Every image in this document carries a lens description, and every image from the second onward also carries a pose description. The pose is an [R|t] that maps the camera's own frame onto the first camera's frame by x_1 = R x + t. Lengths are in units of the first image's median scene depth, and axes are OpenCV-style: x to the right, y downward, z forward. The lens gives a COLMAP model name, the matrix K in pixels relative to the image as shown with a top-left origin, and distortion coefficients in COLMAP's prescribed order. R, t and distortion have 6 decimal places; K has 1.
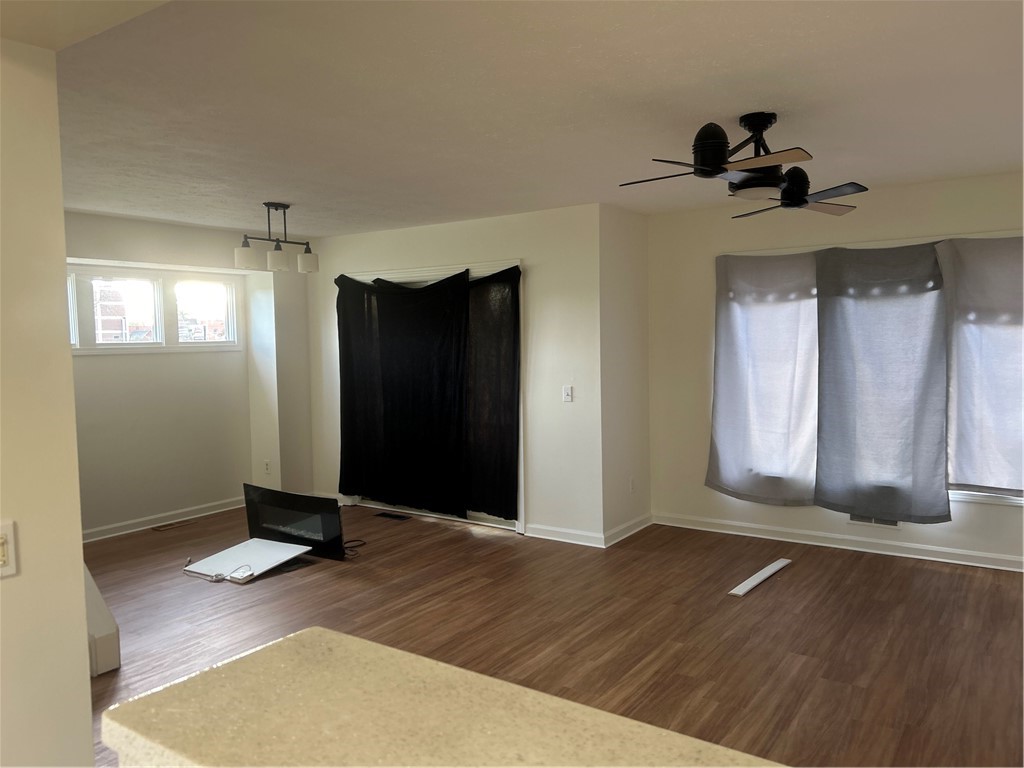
lens RADIAL K [[779.7, 0, 506.7], [0, 779.7, 382.5], [0, 0, 1]] dist [0.042356, -0.037037]
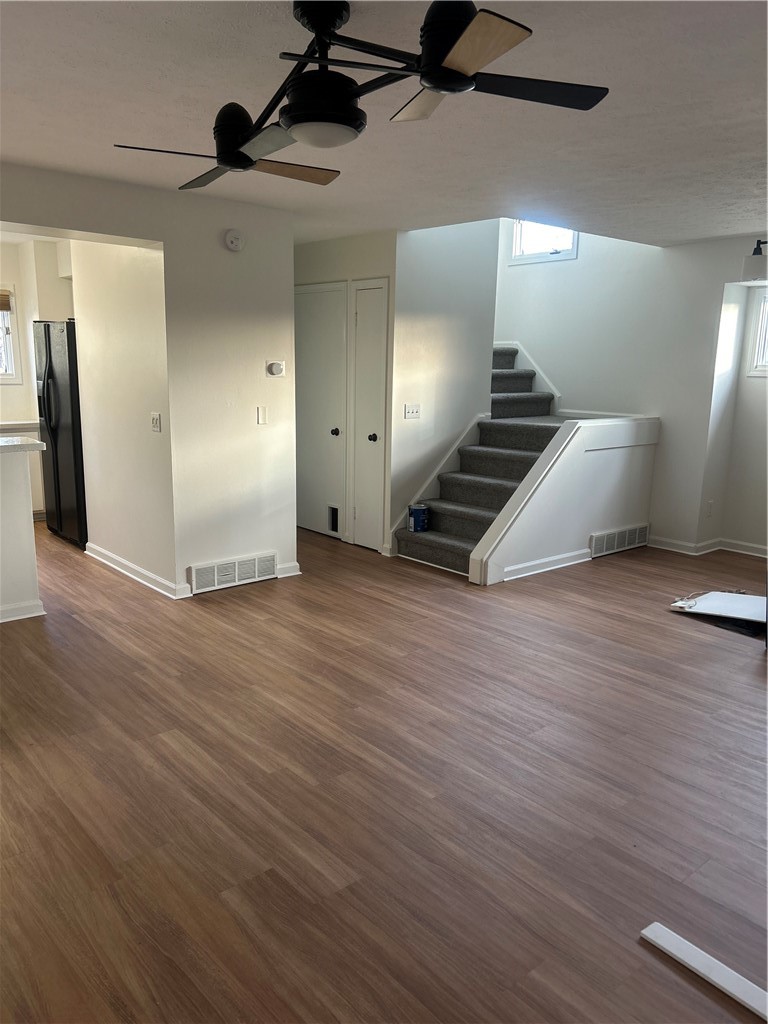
lens RADIAL K [[779.7, 0, 373.1], [0, 779.7, 518.2], [0, 0, 1]] dist [0.042356, -0.037037]
pose [[-0.269136, 0.205967, -0.940821, 0.862279], [-0.072507, 0.969759, 0.233044, -0.080159], [0.960369, 0.130937, -0.246063, 1.091434]]
